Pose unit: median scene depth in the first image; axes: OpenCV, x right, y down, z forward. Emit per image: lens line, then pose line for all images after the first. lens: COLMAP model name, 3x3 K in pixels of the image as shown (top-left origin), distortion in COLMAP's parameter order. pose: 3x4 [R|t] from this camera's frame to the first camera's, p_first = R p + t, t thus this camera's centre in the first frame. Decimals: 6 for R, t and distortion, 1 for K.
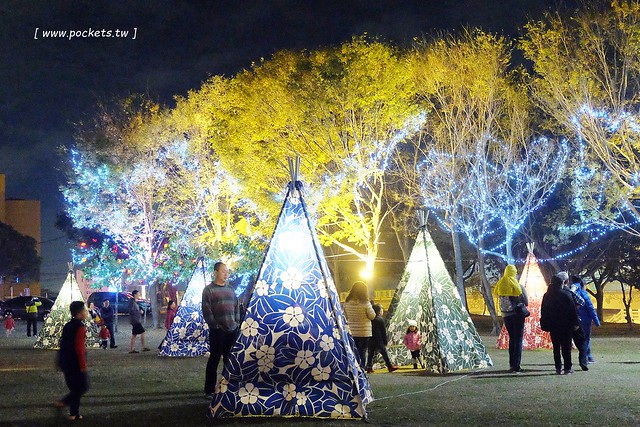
lens RADIAL K [[573.5, 0, 321.4], [0, 573.5, 211.2], [0, 0, 1]] dist [0.001271, 0.014636]
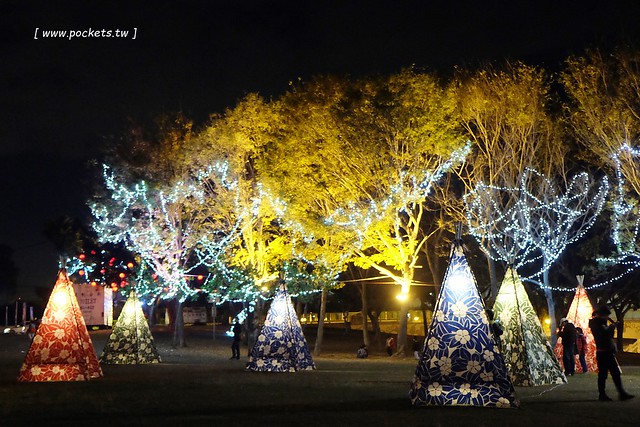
lens RADIAL K [[641.9, 0, 319.5], [0, 641.9, 215.7], [0, 0, 1]] dist [0.019537, 0.014930]
pose [[0.999267, 0.027783, 0.026334, -0.122920], [-0.027565, 0.999583, -0.008598, -0.025258], [-0.026562, 0.007865, 0.999616, -0.159289]]
